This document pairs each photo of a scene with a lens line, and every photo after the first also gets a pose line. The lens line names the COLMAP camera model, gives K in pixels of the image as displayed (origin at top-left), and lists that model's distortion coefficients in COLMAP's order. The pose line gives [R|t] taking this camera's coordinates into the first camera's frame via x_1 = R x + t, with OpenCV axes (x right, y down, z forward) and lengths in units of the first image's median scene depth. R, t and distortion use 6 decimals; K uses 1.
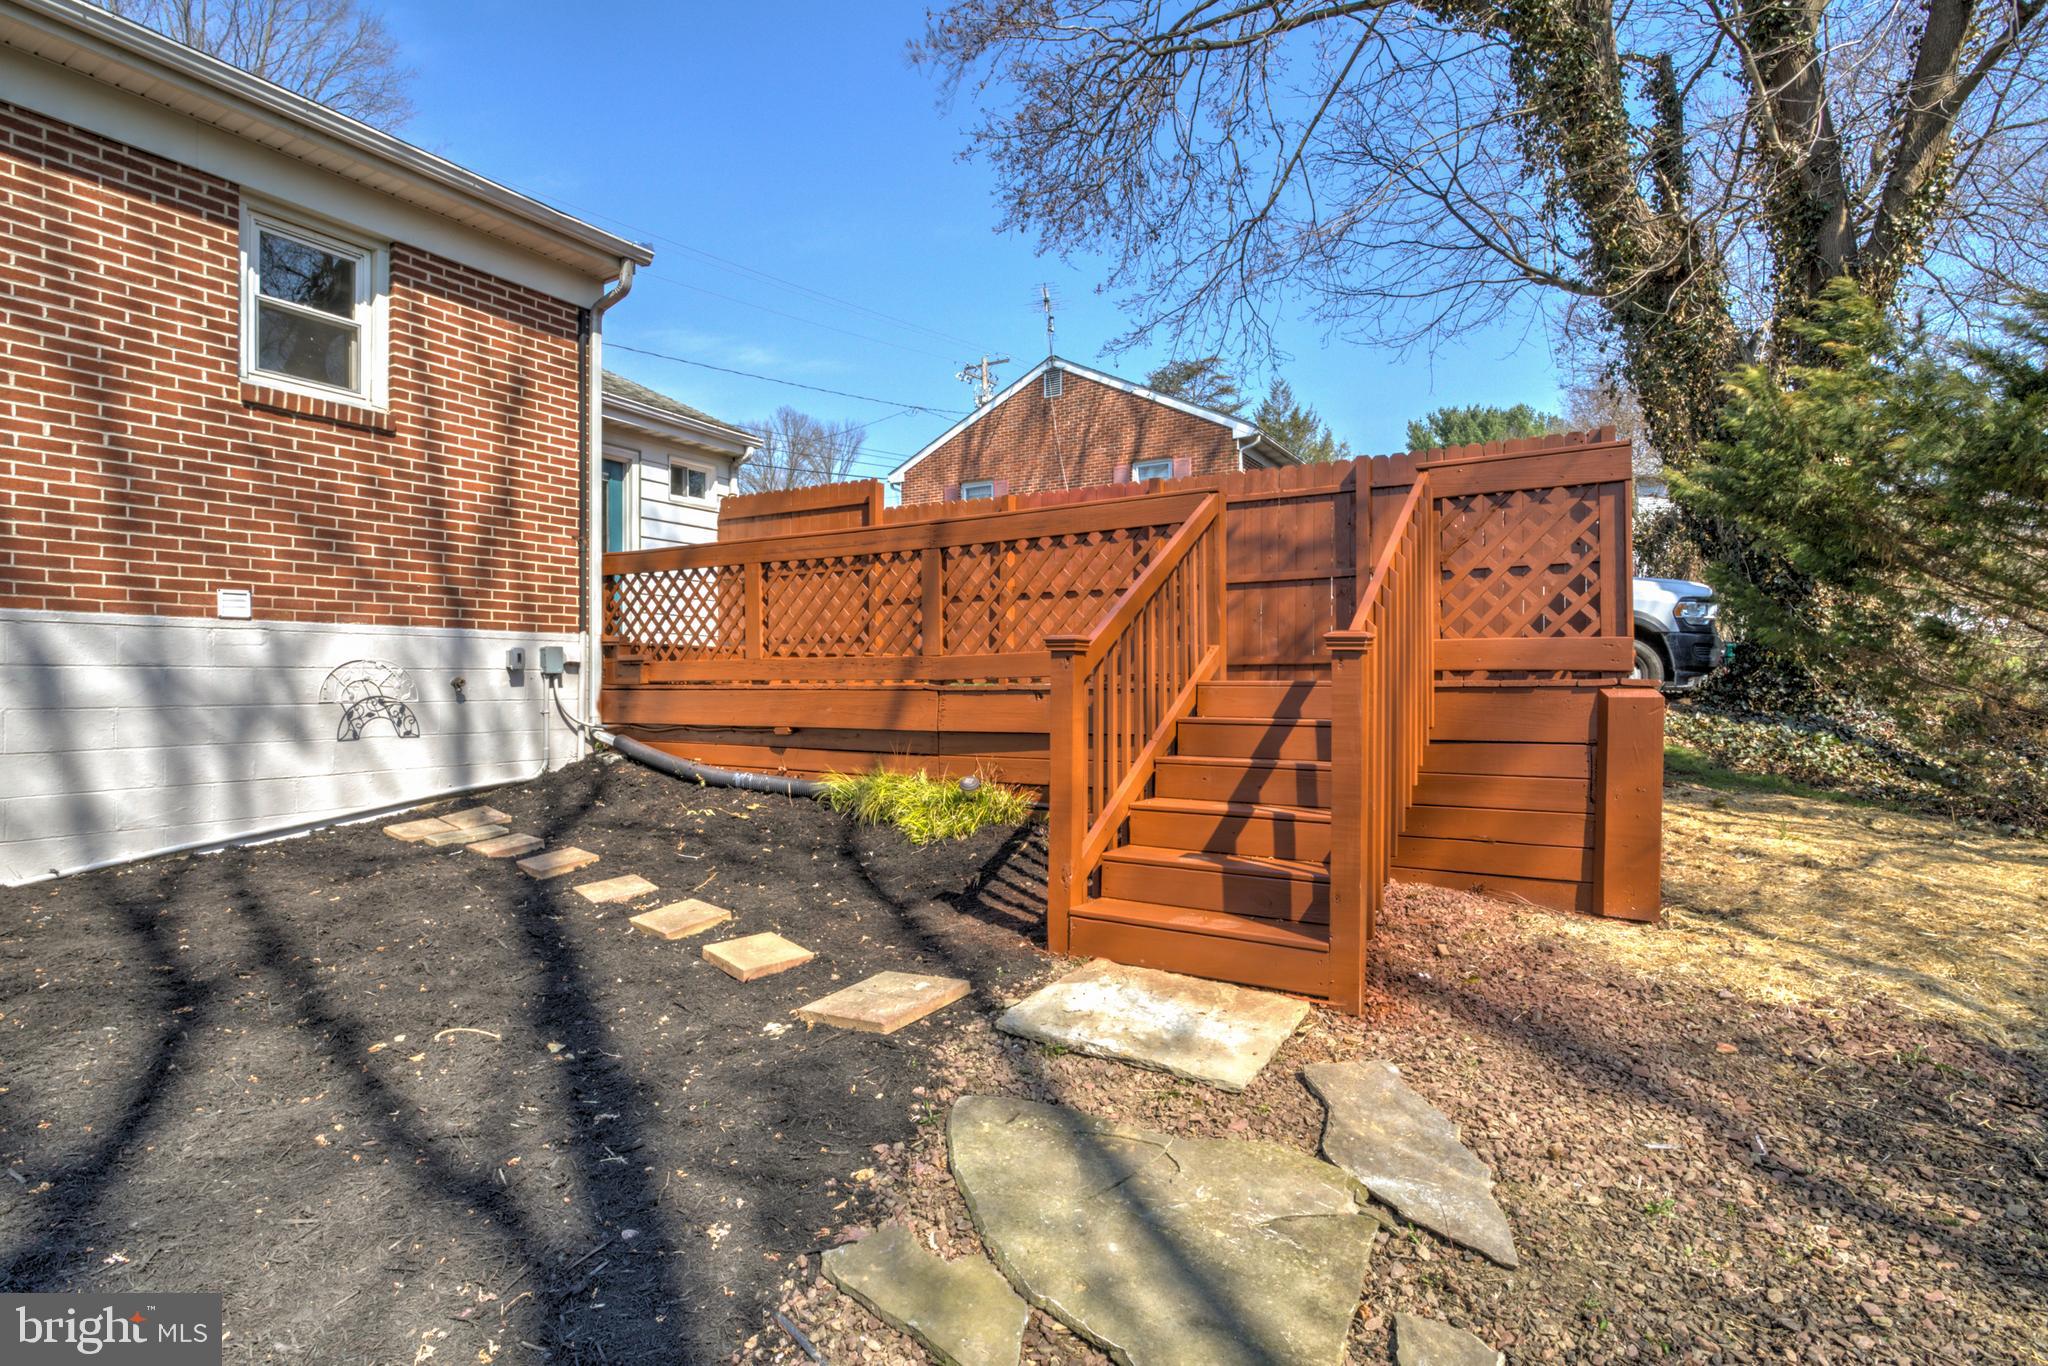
lens RADIAL K [[1008.4, 0, 1027.2], [0, 1008.4, 682.5], [0, 0, 1]] dist [0.001131, 0.000781]
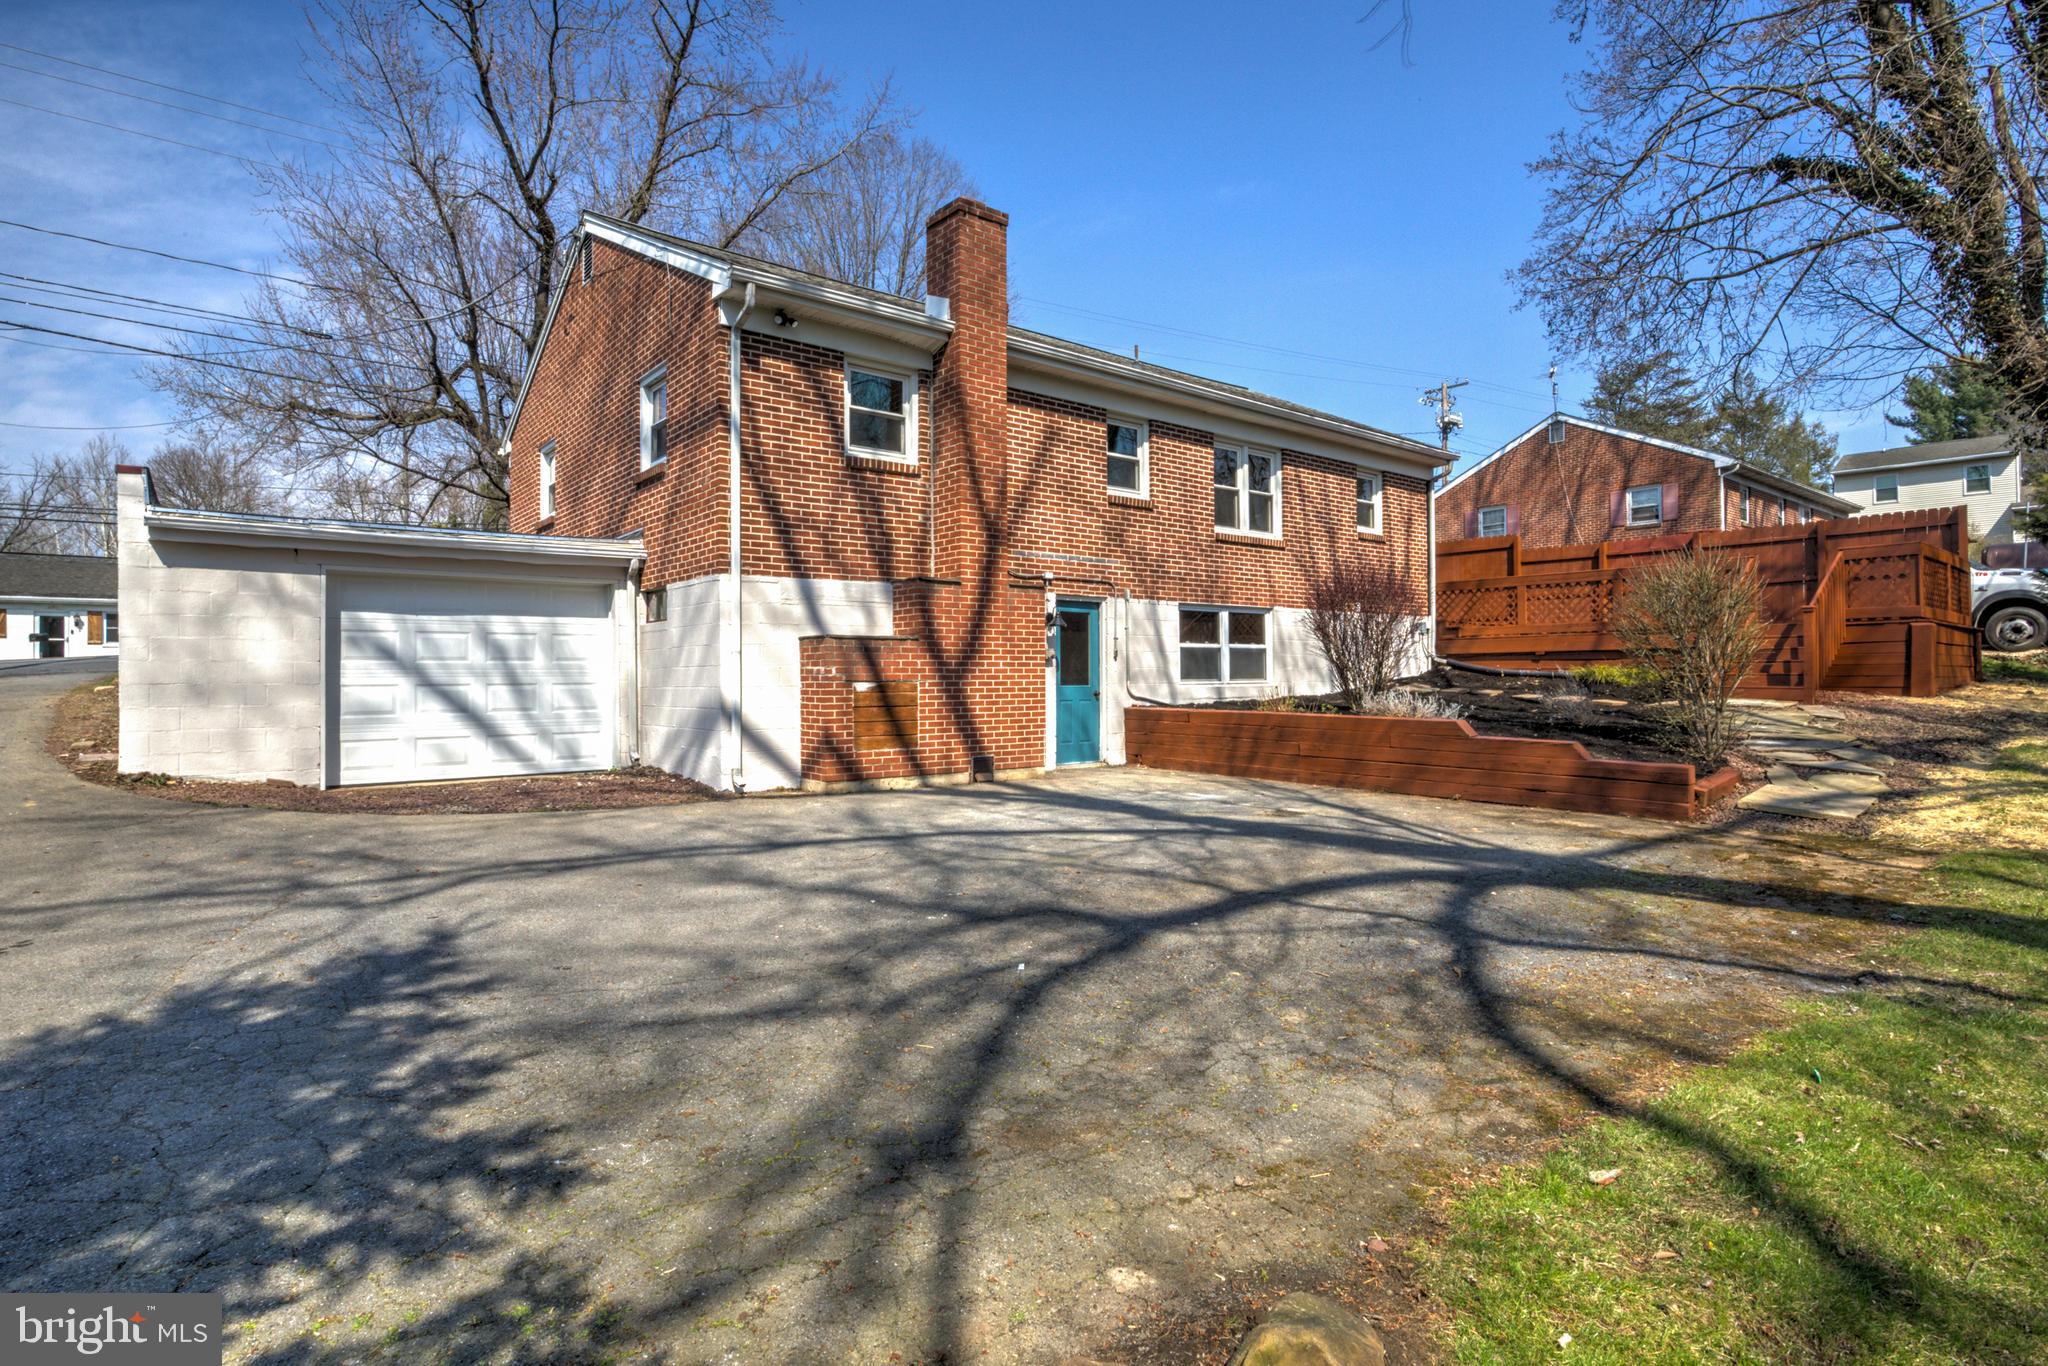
lens RADIAL K [[1054.2, 0, 1014.6], [0, 1054.2, 684.6], [0, 0, 1]] dist [0.002620, -0.000625]
pose [[0.940099, -0.002371, -0.340894, -0.510670], [0.004068, 0.999983, 0.004265, 0.096722], [0.340878, -0.005396, 0.940092, -1.684799]]
